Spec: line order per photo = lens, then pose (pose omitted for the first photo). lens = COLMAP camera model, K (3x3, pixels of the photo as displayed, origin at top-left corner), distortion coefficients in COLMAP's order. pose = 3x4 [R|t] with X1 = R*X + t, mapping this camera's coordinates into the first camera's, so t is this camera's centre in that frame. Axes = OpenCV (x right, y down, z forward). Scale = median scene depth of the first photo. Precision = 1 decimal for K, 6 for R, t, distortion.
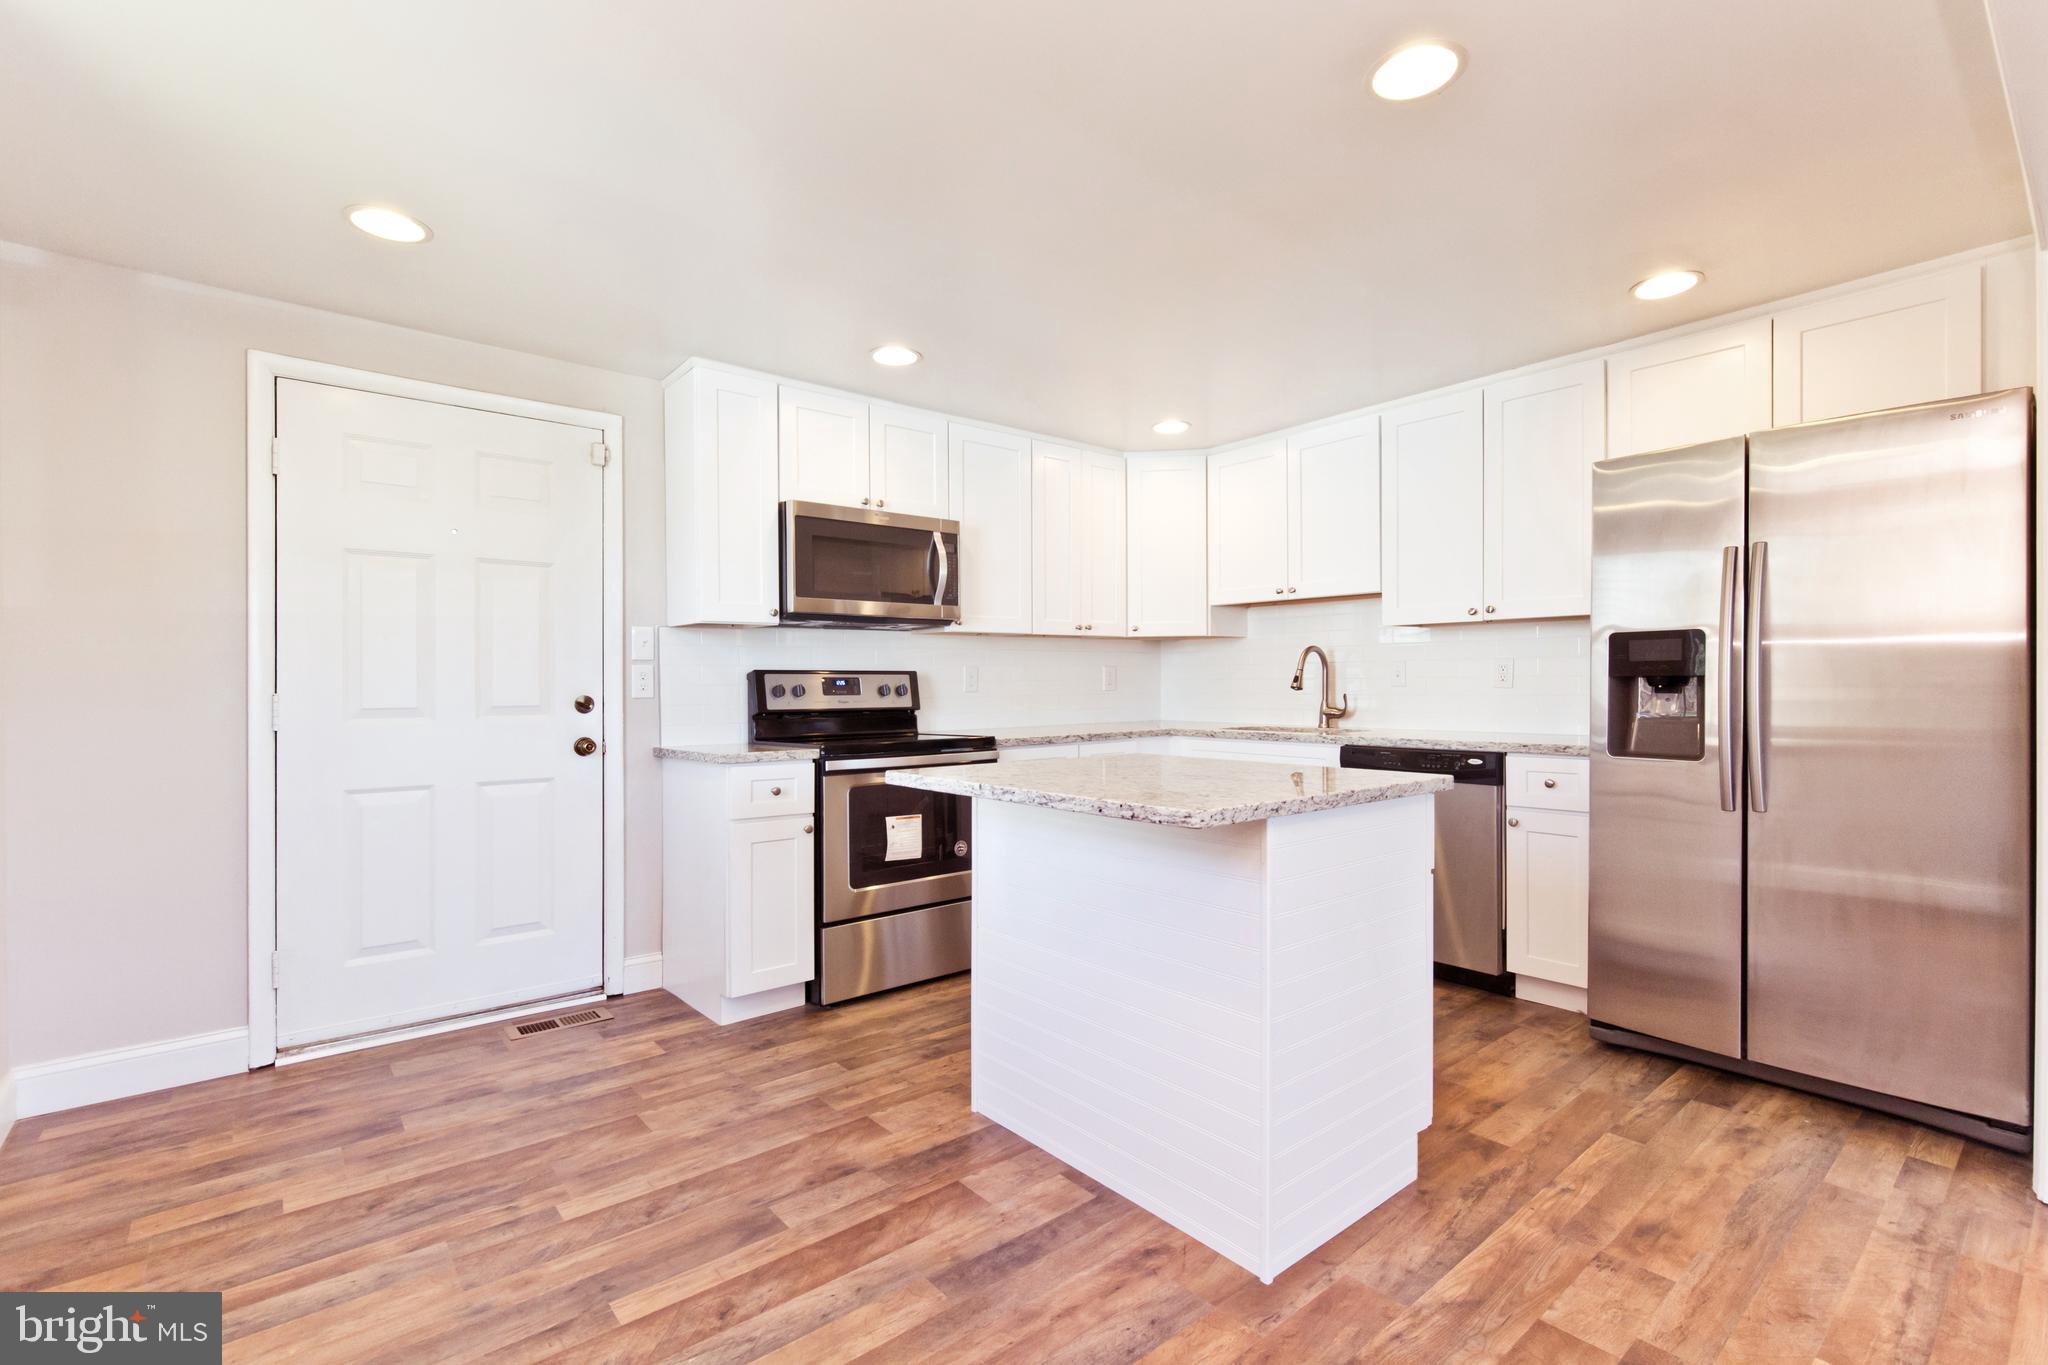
lens RADIAL K [[926.0, 0, 1033.5], [0, 926.0, 681.4], [0, 0, 1]] dist [0.001182, 0.000161]
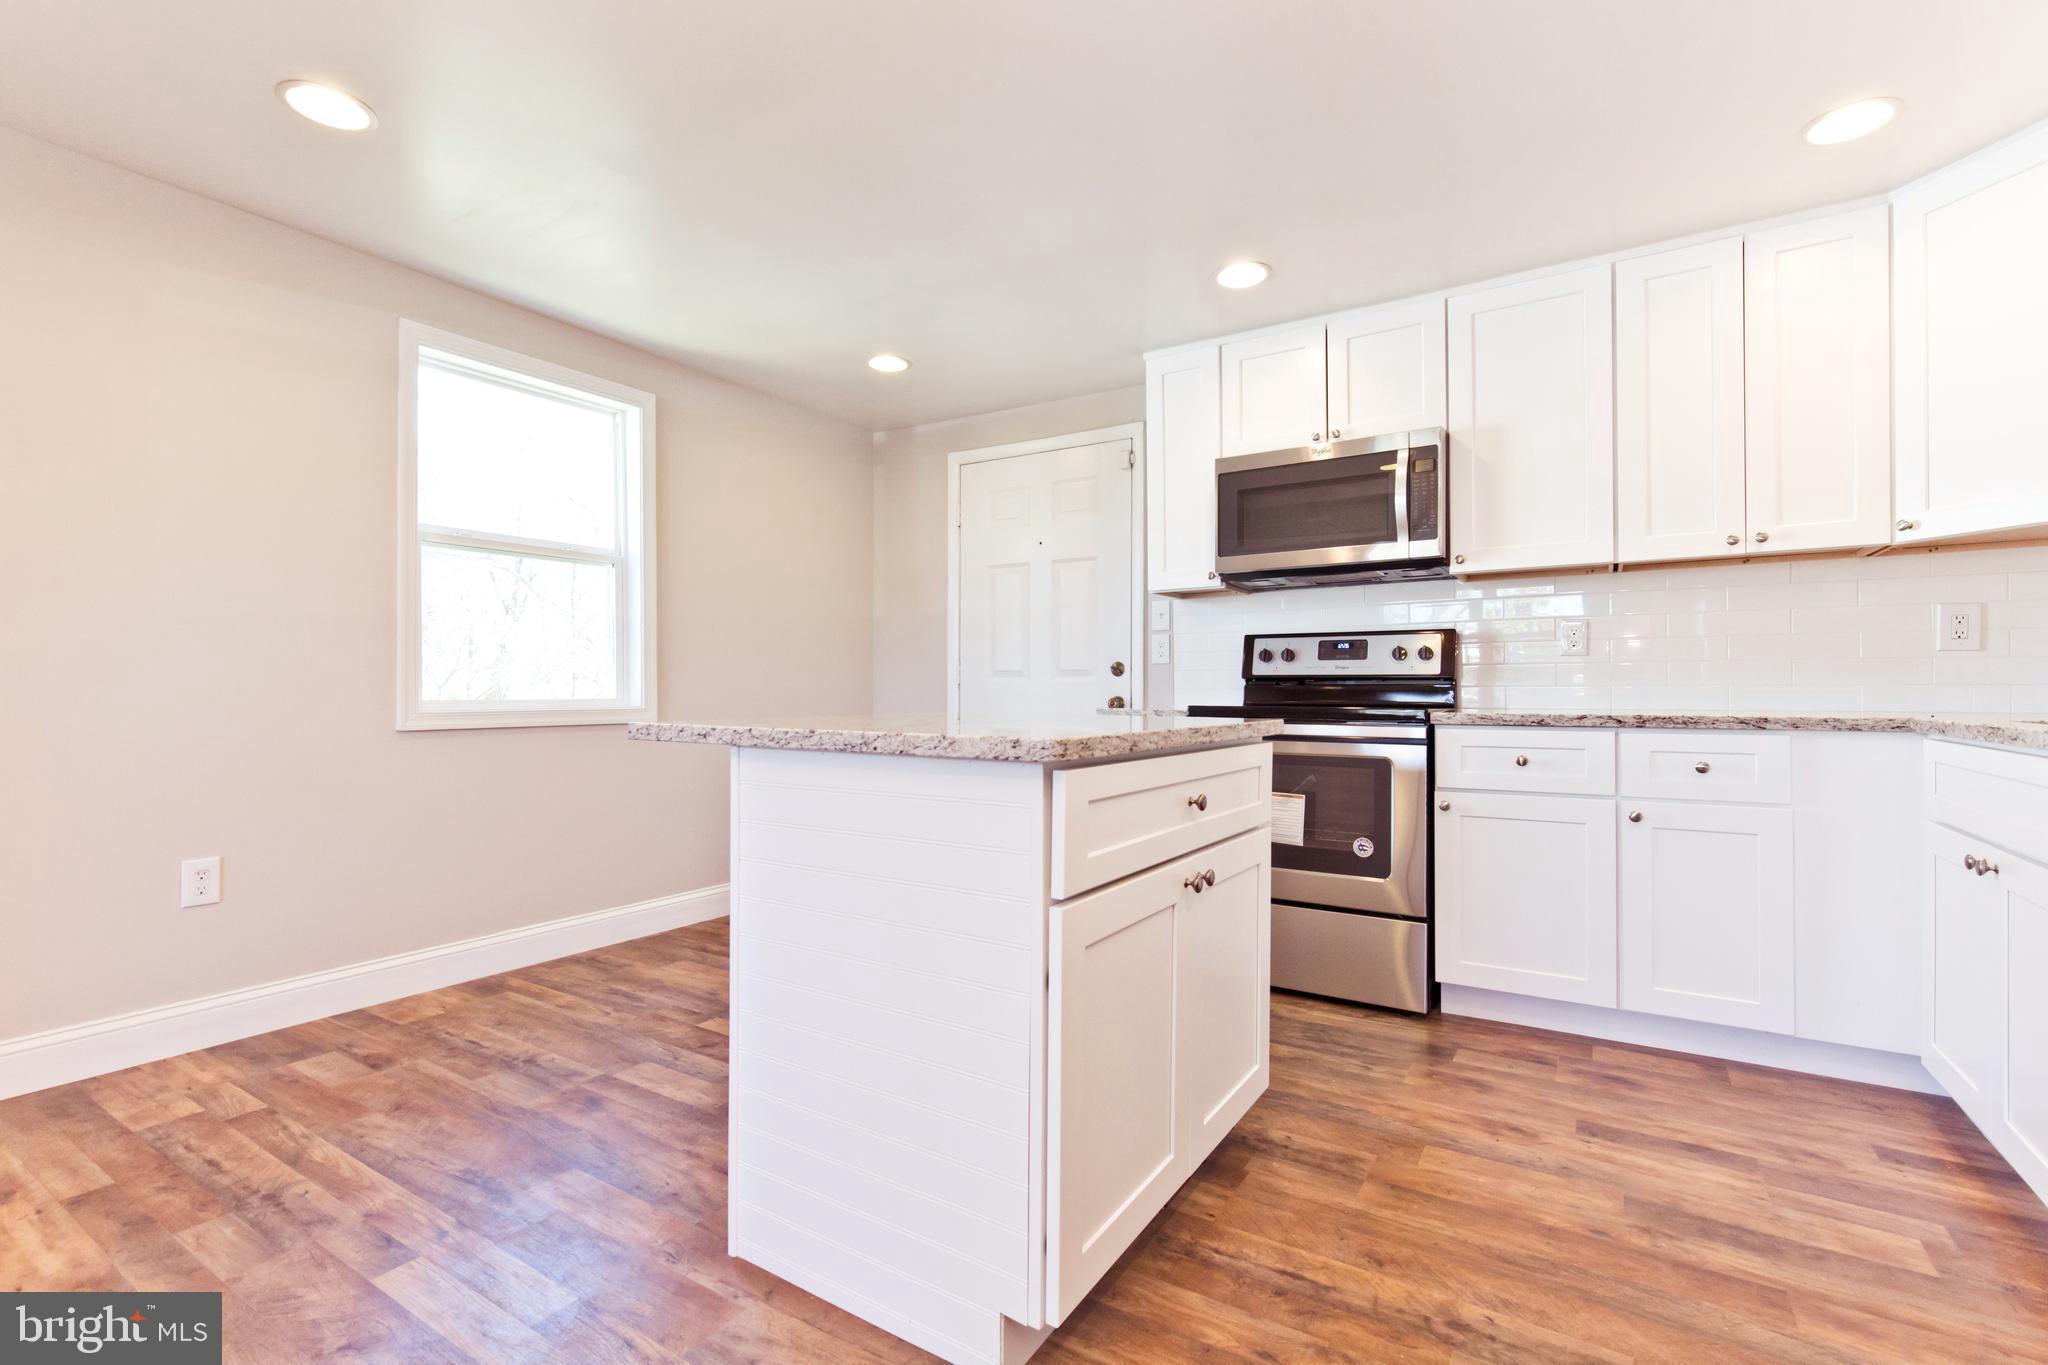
lens RADIAL K [[926.0, 0, 1024.9], [0, 926.0, 683.2], [0, 0, 1]] dist [0.001182, 0.000161]
pose [[0.299889, 0.002106, -0.953972, 0.586059], [0.001409, 0.999995, 0.002650, 0.037153], [0.953973, -0.002139, 0.299885, 0.480927]]
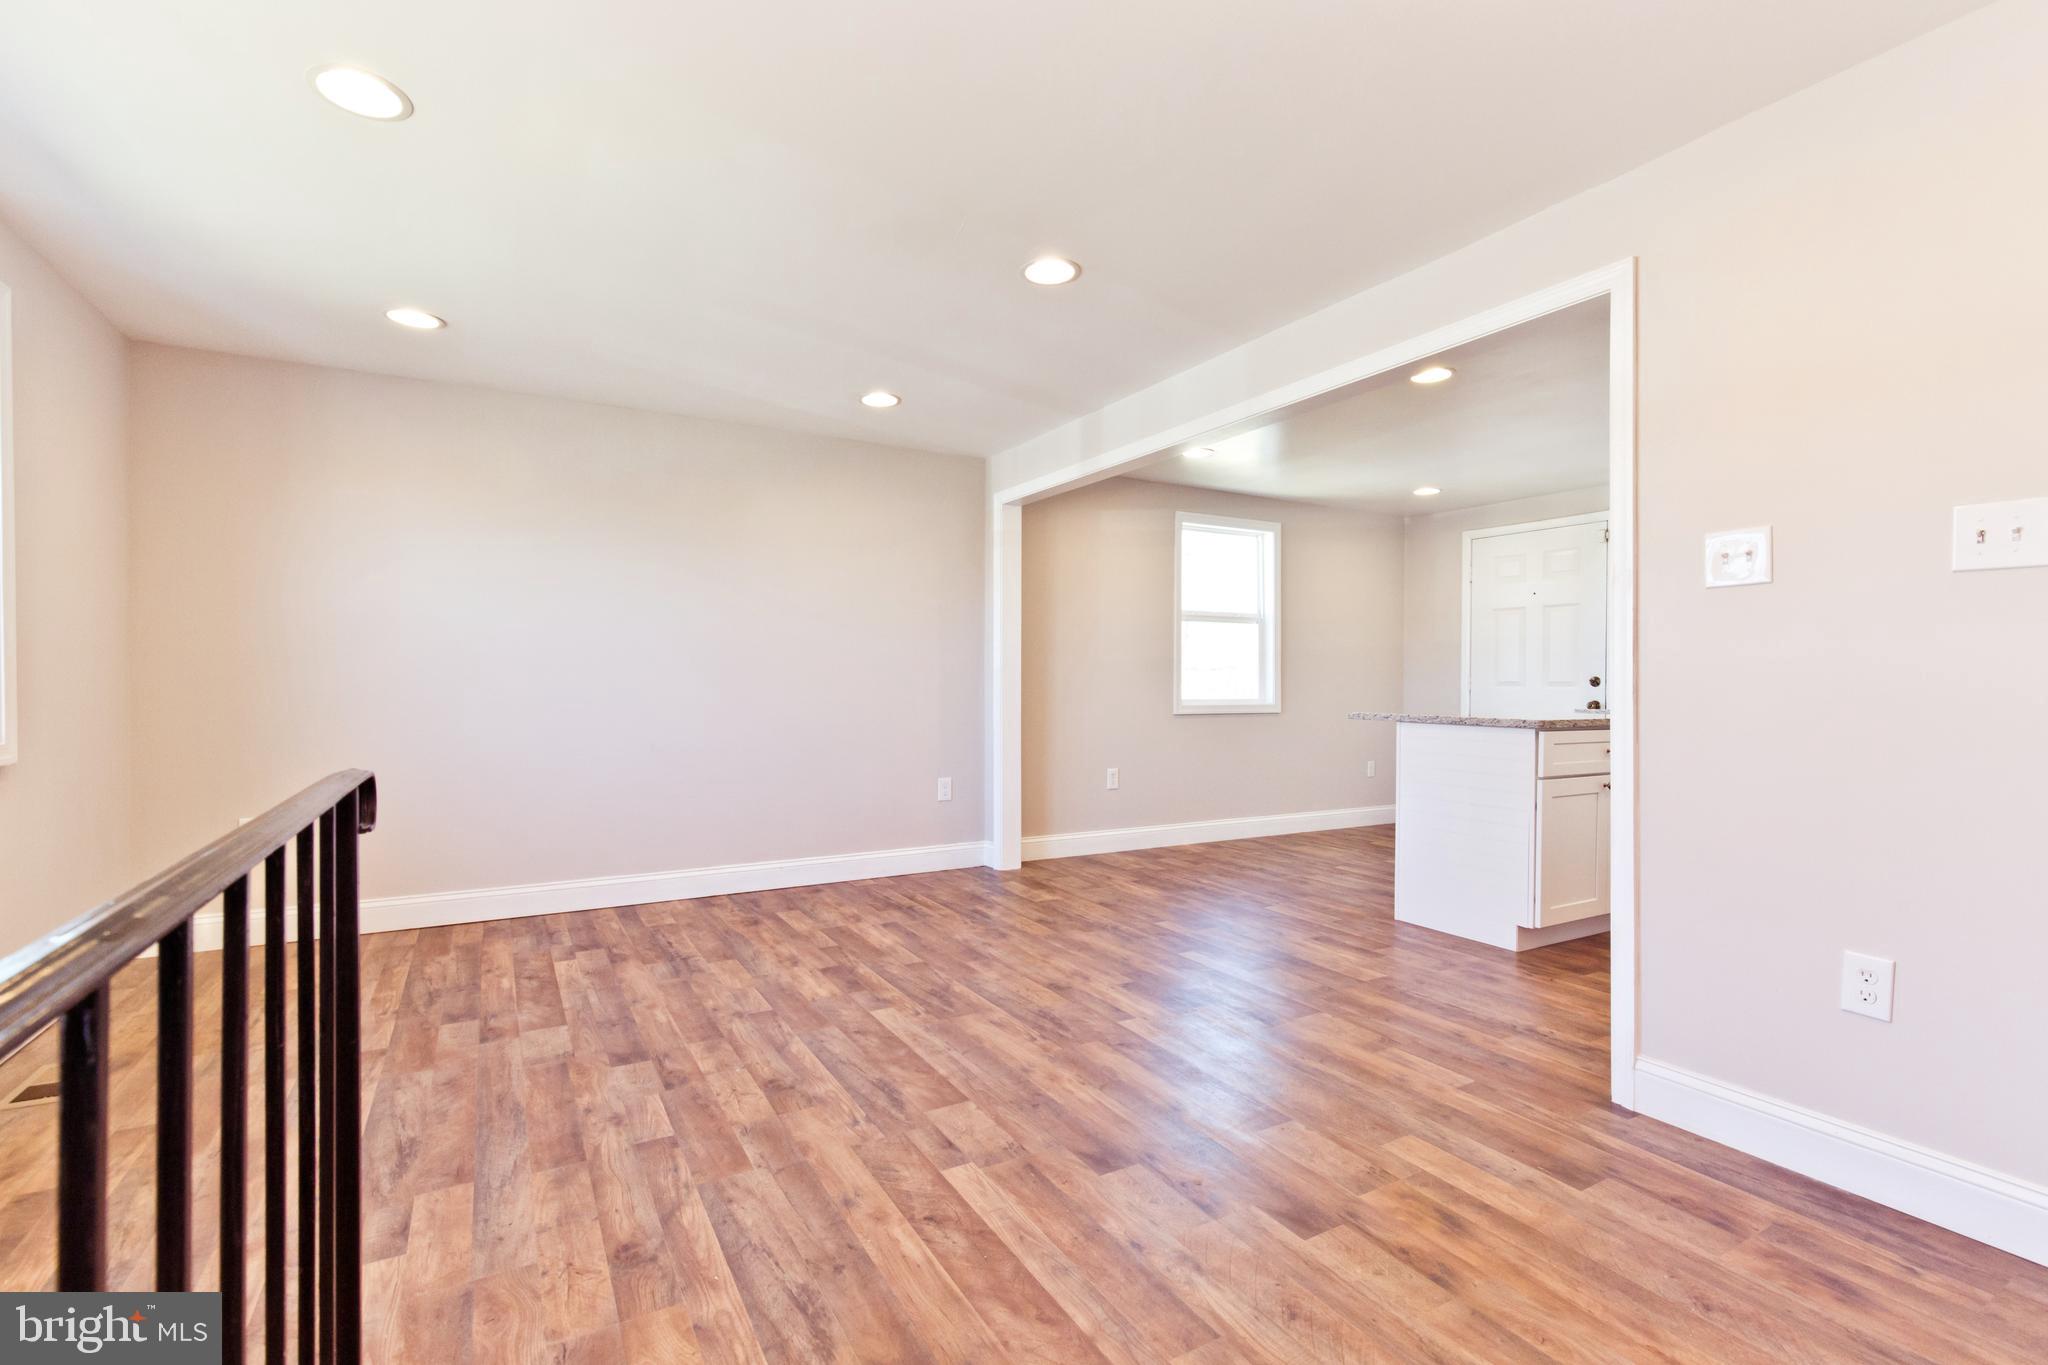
lens RADIAL K [[926.0, 0, 1021.1], [0, 926.0, 682.9], [0, 0, 1]] dist [0.001182, 0.000161]
pose [[-0.183197, 0.007556, -0.983047, 1.324650], [0.001469, 0.999971, 0.007413, 0.011850], [0.983075, -0.000086, -0.183203, 0.234955]]
